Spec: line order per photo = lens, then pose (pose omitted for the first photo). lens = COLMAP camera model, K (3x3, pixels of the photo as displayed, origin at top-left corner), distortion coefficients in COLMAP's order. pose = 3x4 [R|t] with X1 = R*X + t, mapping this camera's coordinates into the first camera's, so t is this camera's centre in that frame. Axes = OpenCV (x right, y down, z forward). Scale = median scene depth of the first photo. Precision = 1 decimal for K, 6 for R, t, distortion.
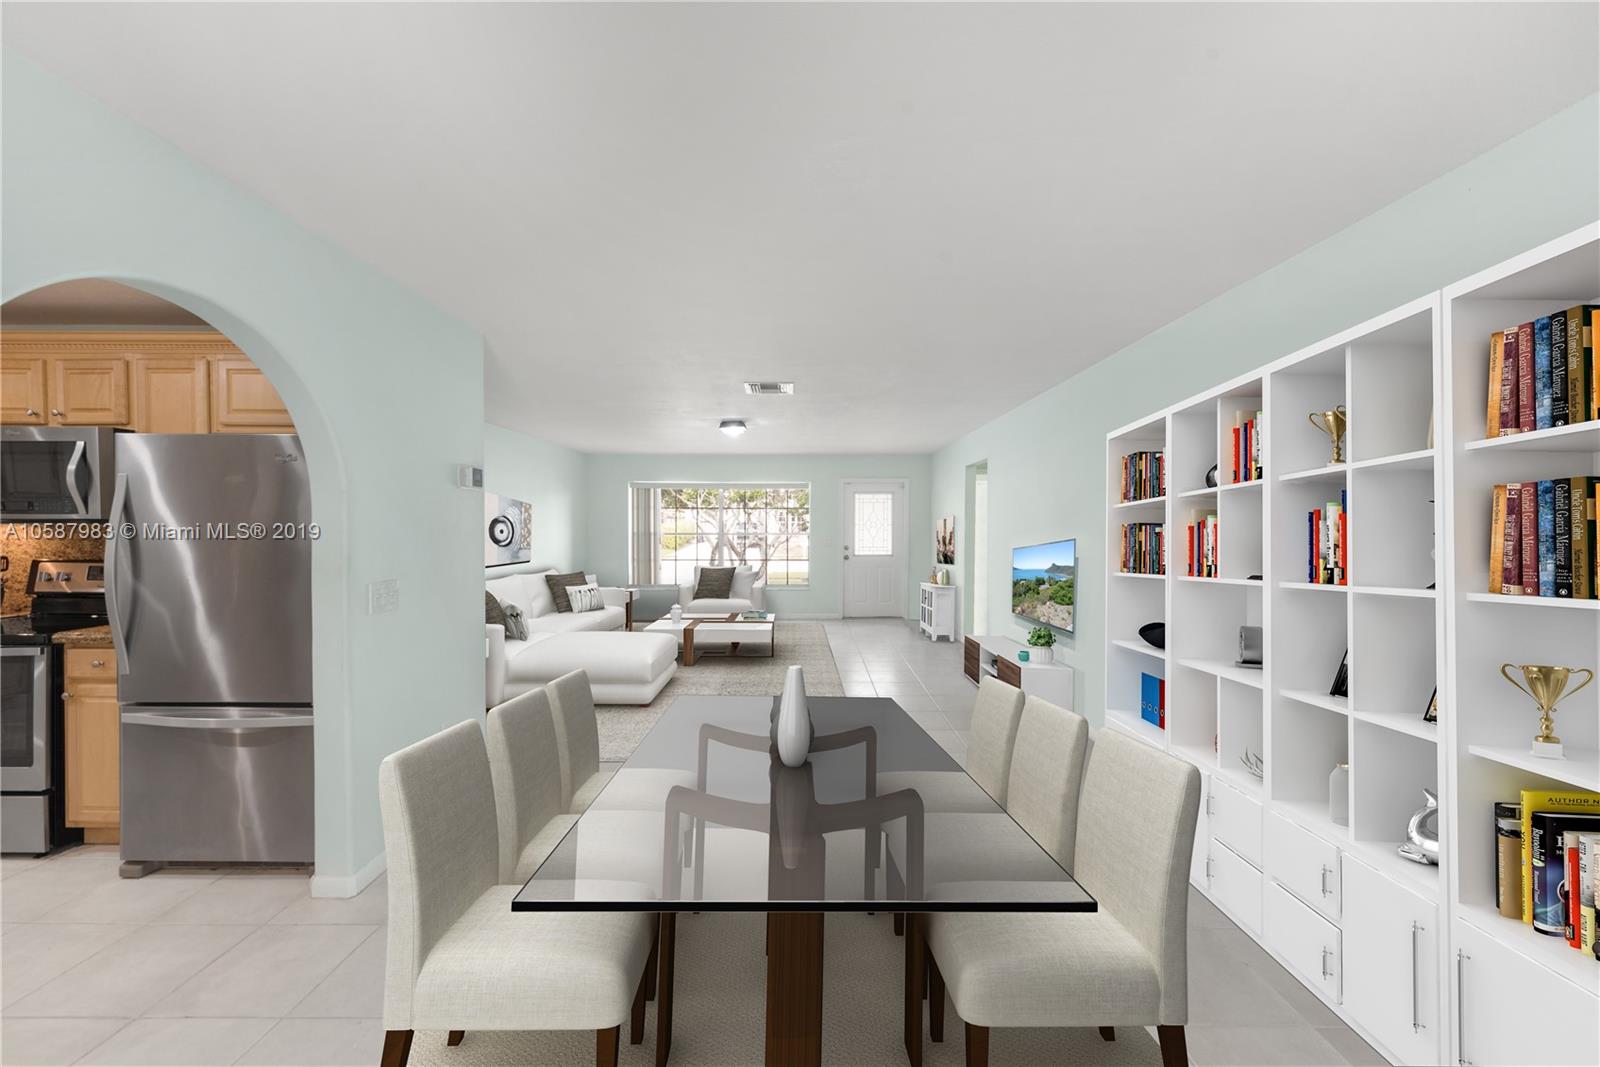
lens RADIAL K [[629.5, 0, 804.5], [0, 629.5, 534.2], [0, 0, 1]] dist [-0.001178, -0.000054]
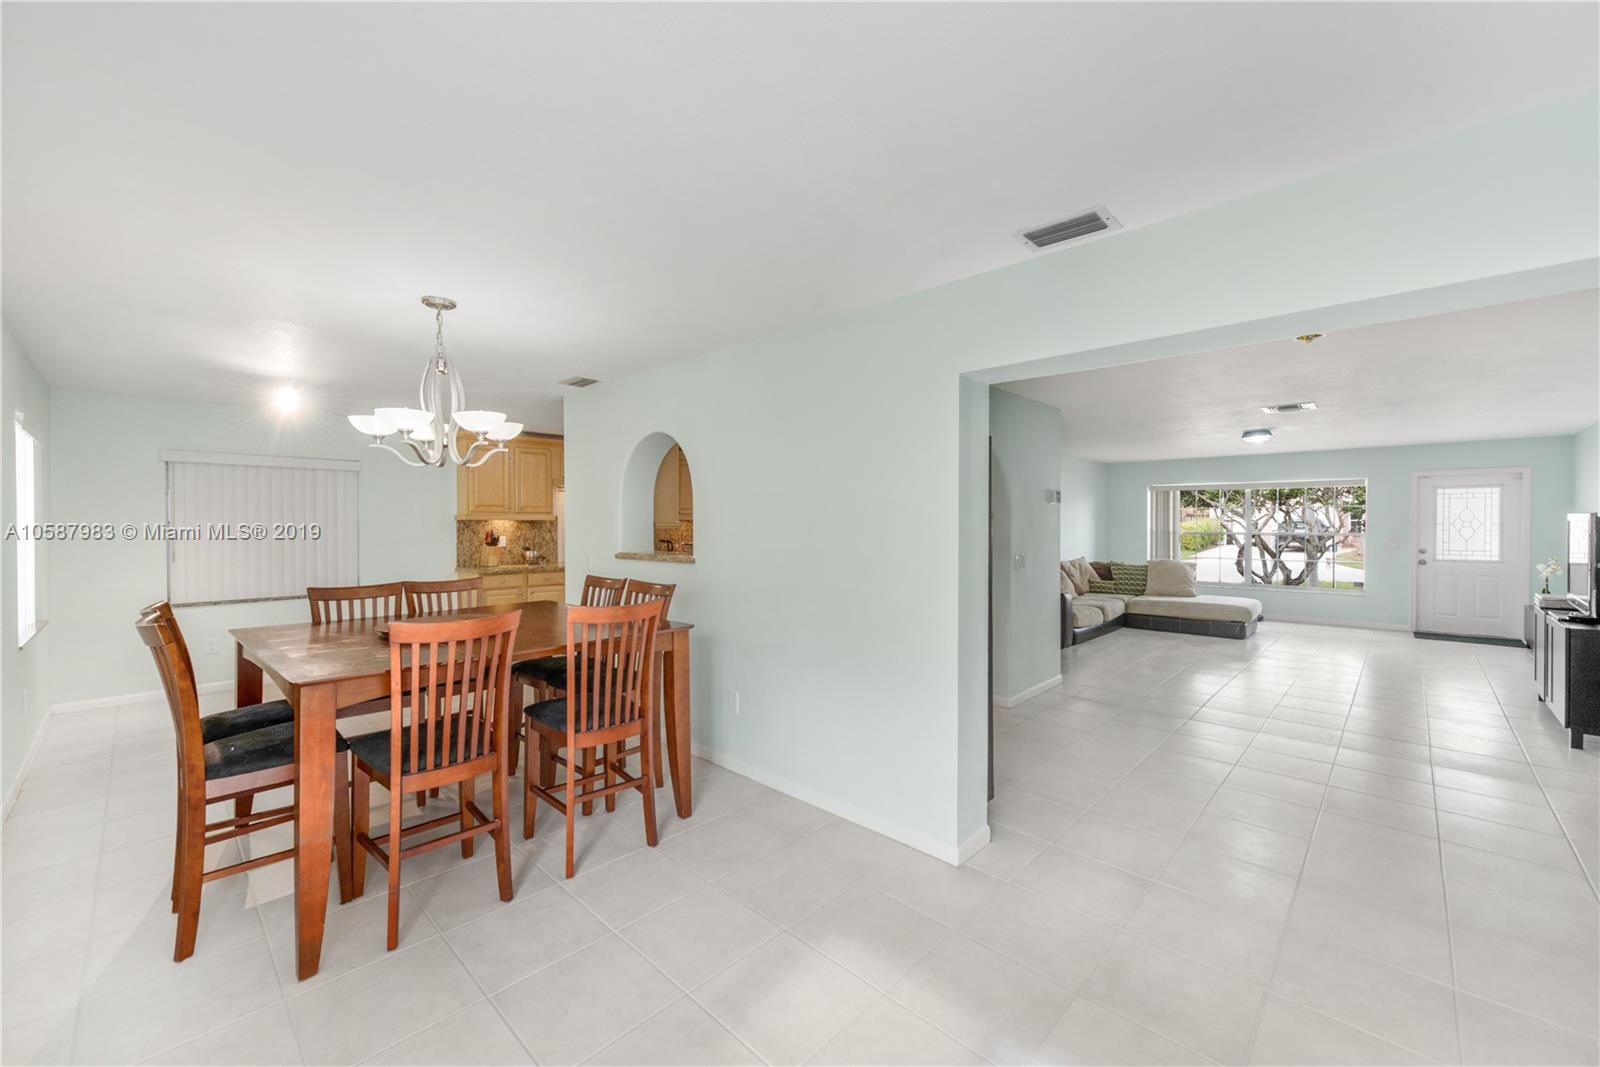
lens RADIAL K [[629.5, 0, 804.2], [0, 629.5, 536.4], [0, 0, 1]] dist [-0.001178, -0.000054]
pose [[0.725382, 0.014534, -0.688193, 0.045762], [-0.010606, 0.999894, 0.009937, 0.001923], [0.688265, 0.000091, 0.725459, -0.217505]]
